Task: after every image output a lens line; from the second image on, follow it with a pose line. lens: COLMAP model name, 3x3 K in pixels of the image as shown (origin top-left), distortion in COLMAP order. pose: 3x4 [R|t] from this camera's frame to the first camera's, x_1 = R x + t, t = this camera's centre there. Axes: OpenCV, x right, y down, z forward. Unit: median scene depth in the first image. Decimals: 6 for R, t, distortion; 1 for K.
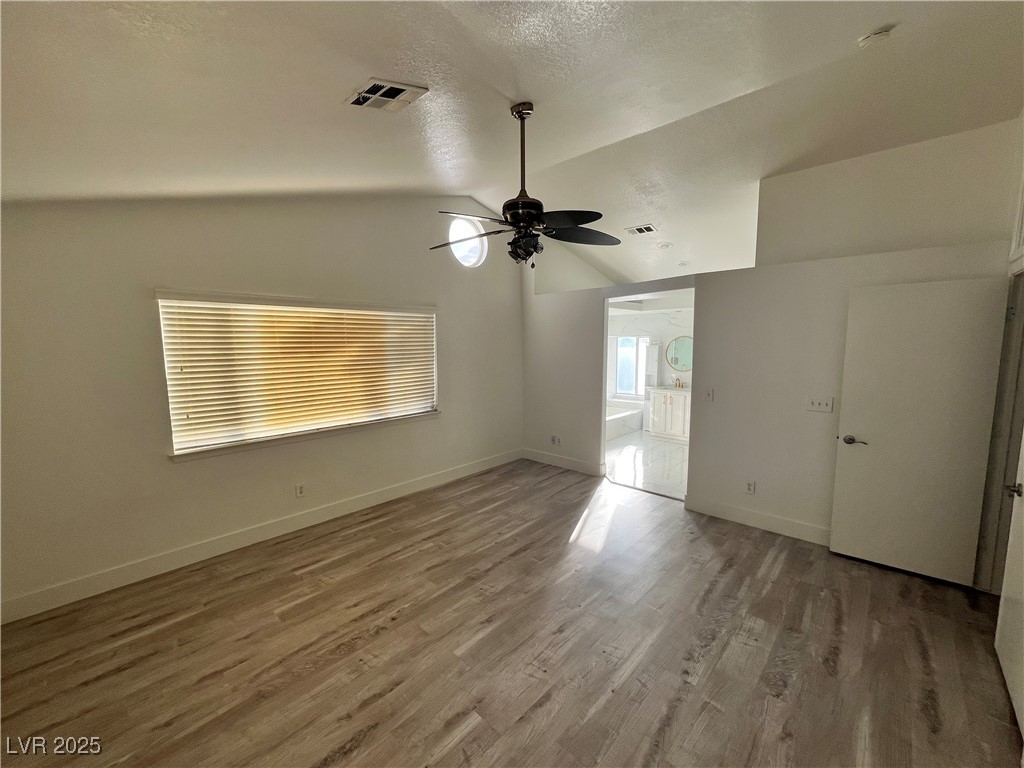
lens RADIAL K [[411.3, 0, 513.1], [0, 411.3, 382.1], [0, 0, 1]] dist [0.002018, -0.002451]
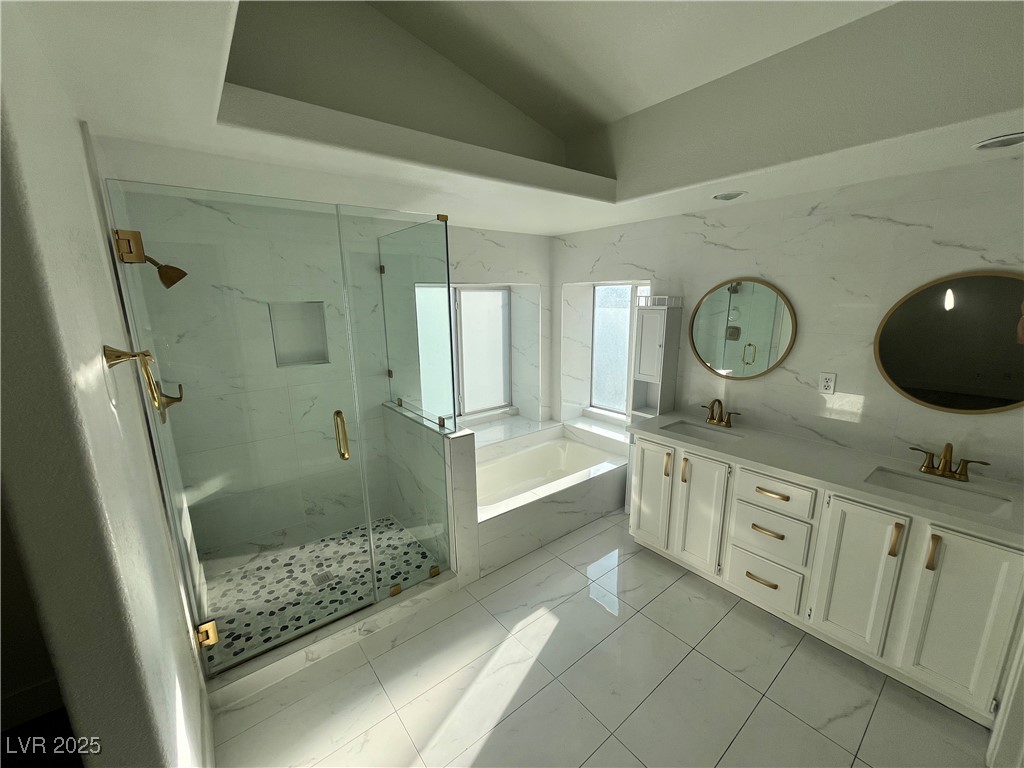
lens RADIAL K [[411.3, 0, 513.7], [0, 411.3, 386.0], [0, 0, 1]] dist [0.002018, -0.002451]
pose [[0.988608, 0.020917, -0.149055, 0.269945], [-0.005620, 0.994736, 0.102318, -0.052742], [0.150411, -0.100315, 0.983521, 0.603642]]
